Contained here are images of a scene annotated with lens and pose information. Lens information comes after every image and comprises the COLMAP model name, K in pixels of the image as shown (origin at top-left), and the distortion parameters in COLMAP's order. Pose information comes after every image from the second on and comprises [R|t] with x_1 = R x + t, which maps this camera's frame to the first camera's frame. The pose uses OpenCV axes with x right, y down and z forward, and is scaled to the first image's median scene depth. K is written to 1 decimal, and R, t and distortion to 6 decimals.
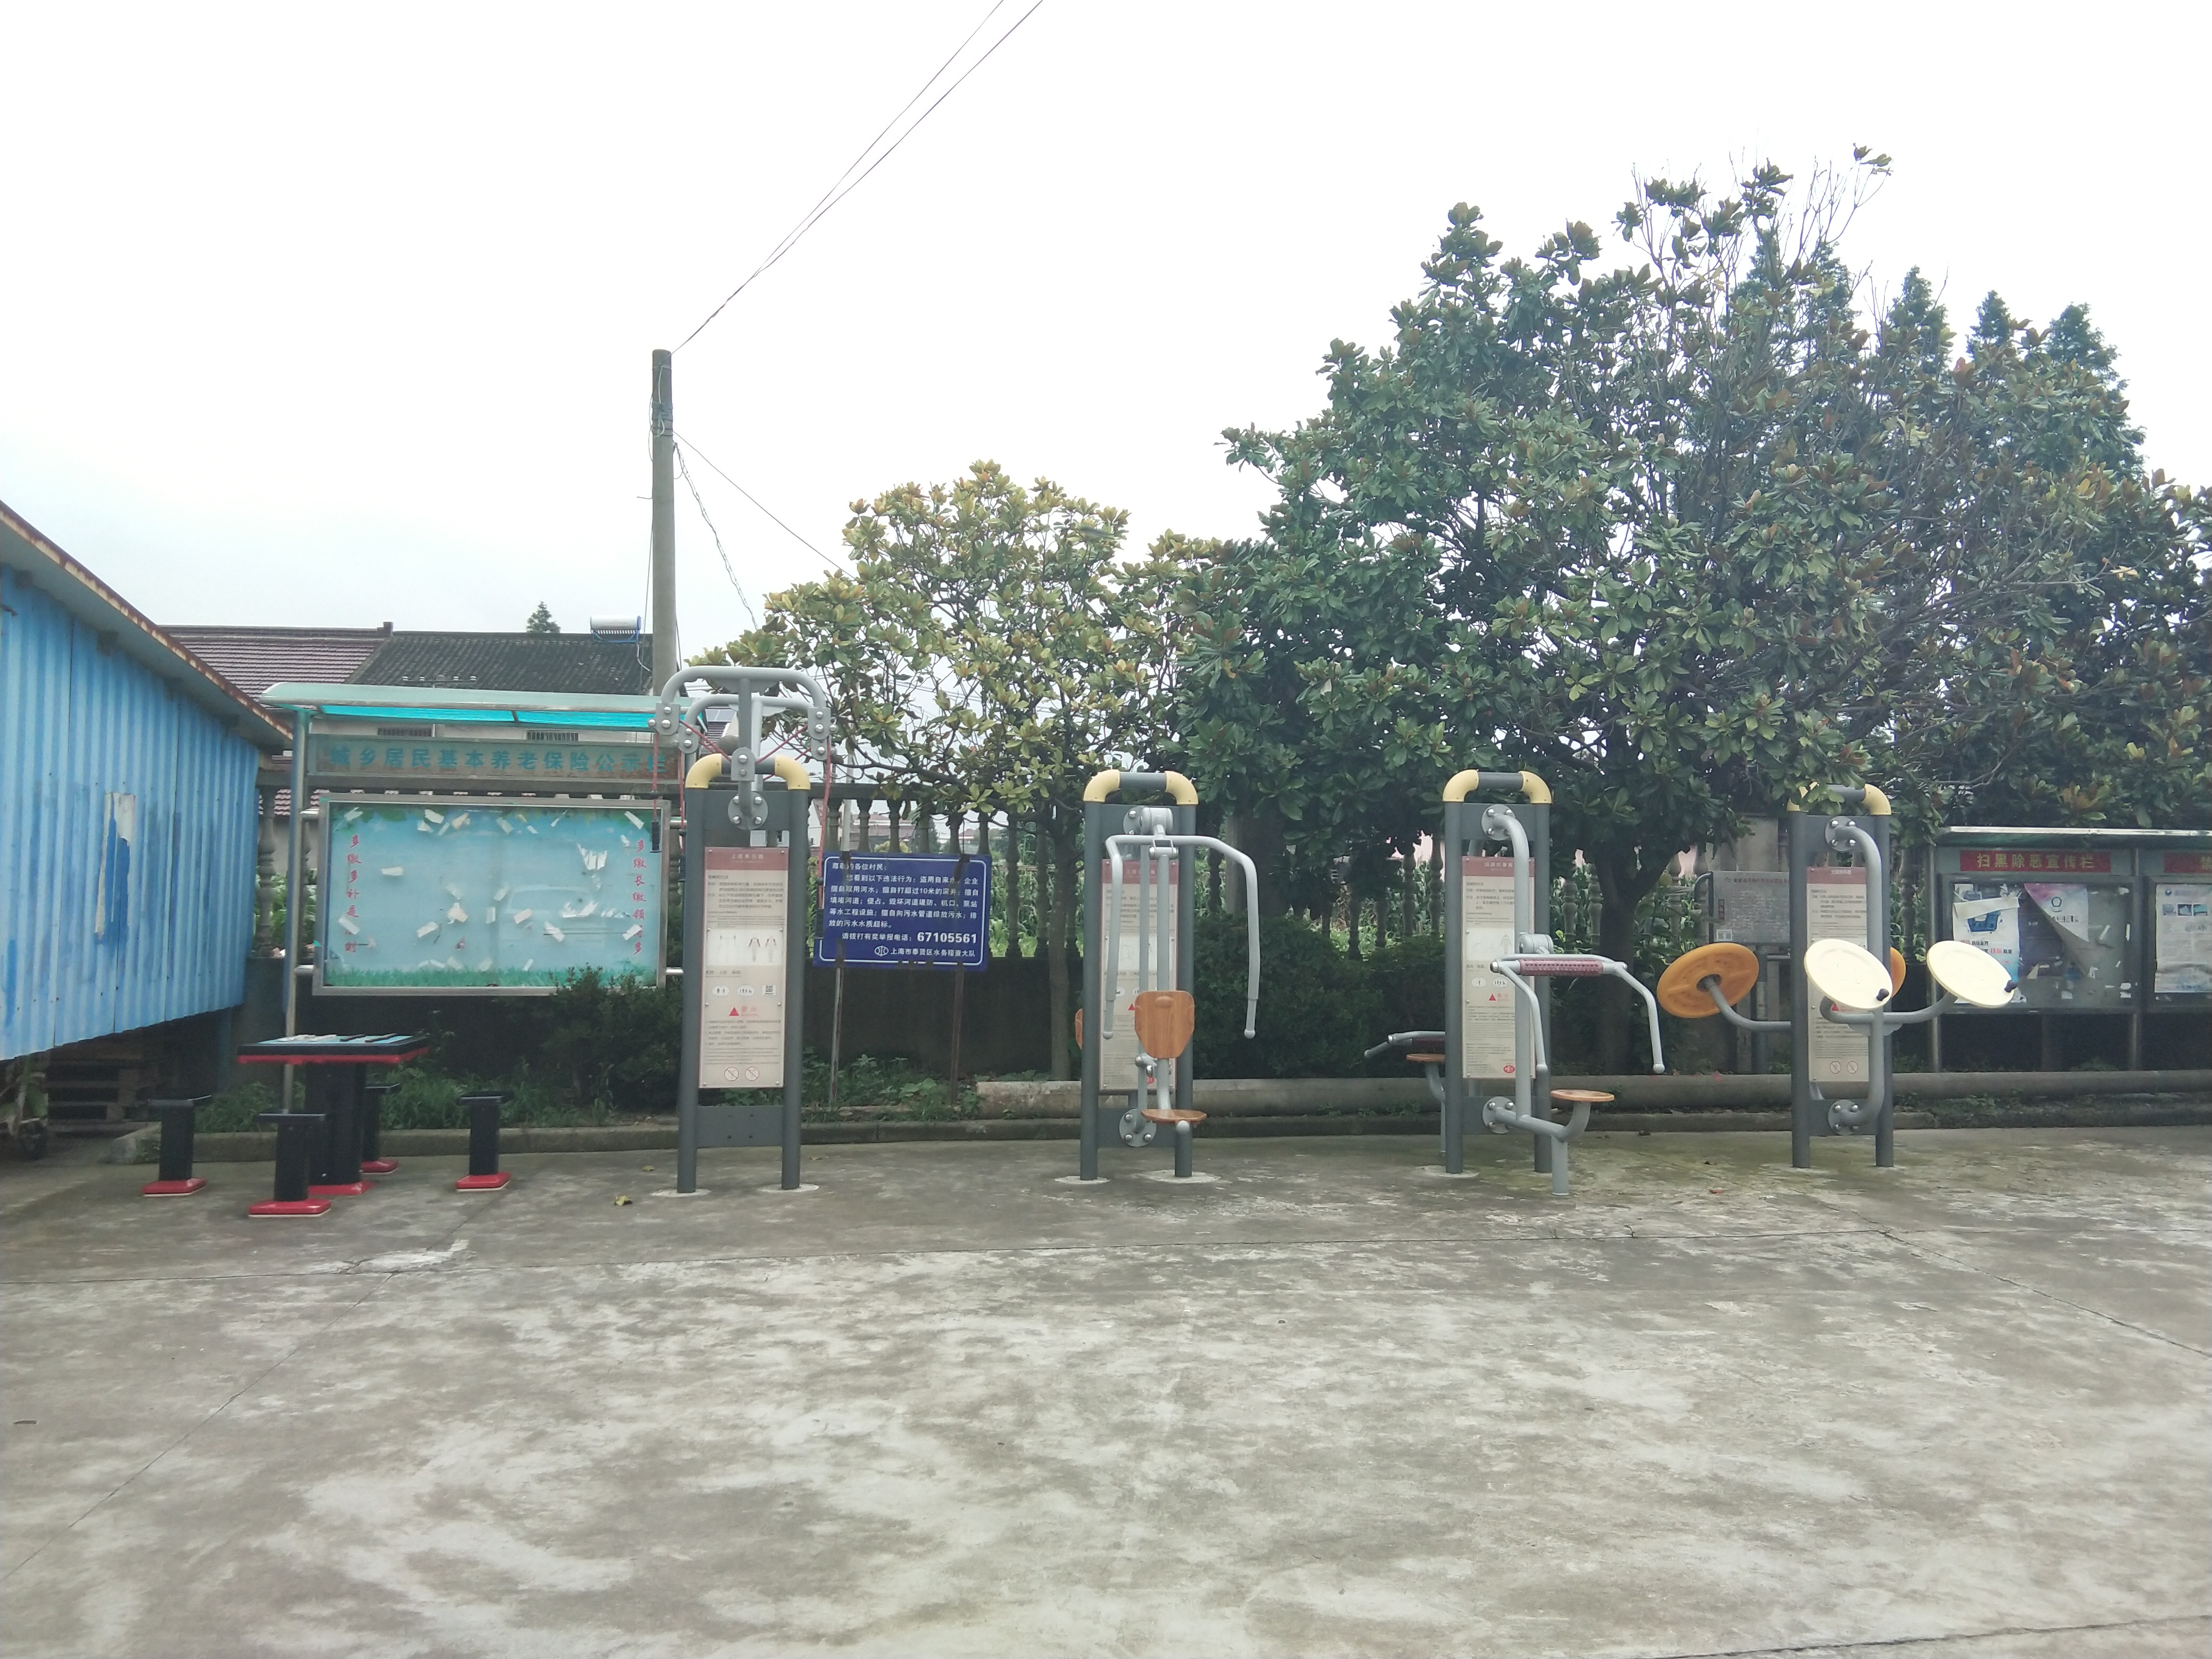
lens RADIAL K [[1753.8, 0, 1095.0], [0, 1753.8, 826.5], [0, 0, 1]] dist [0.092079, -0.128461]
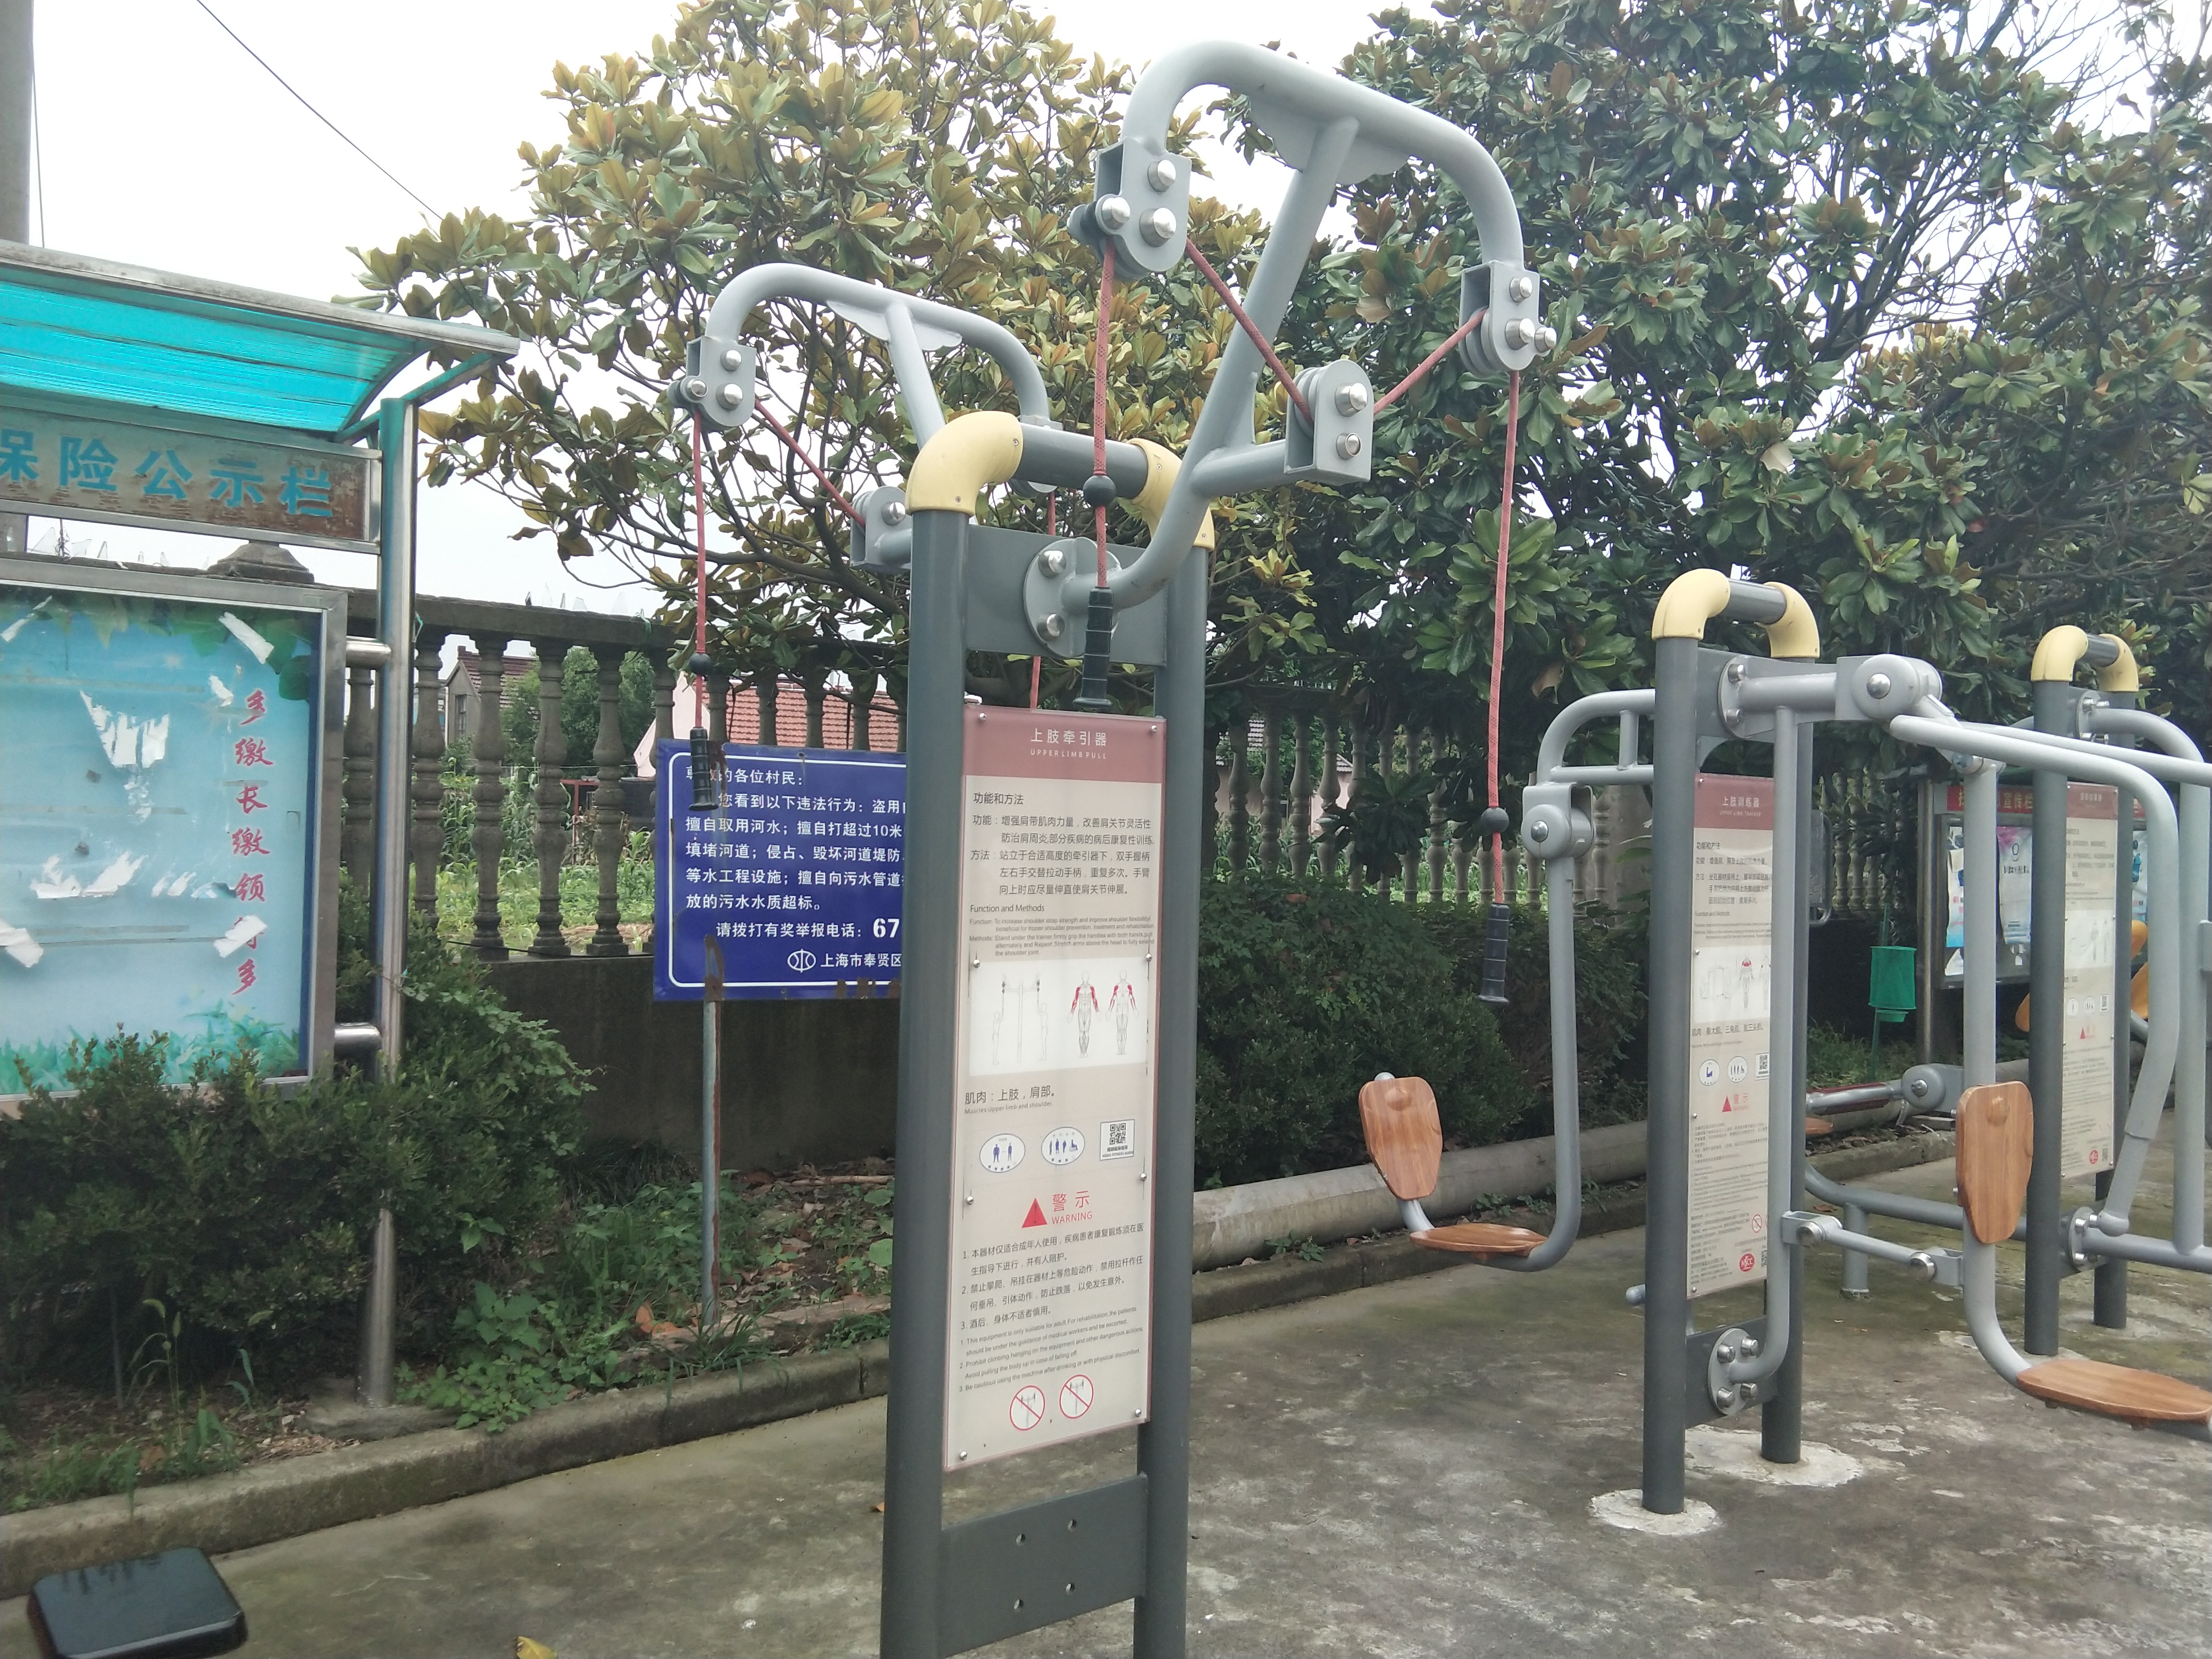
lens RADIAL K [[1753.8, 0, 1095.0], [0, 1753.8, 826.5], [0, 0, 1]] dist [0.092079, -0.128461]
pose [[0.873172, 0.009040, 0.487328, -0.279034], [-0.029646, 0.998962, 0.034587, 0.017578], [-0.486509, -0.044648, 0.872534, 0.562653]]
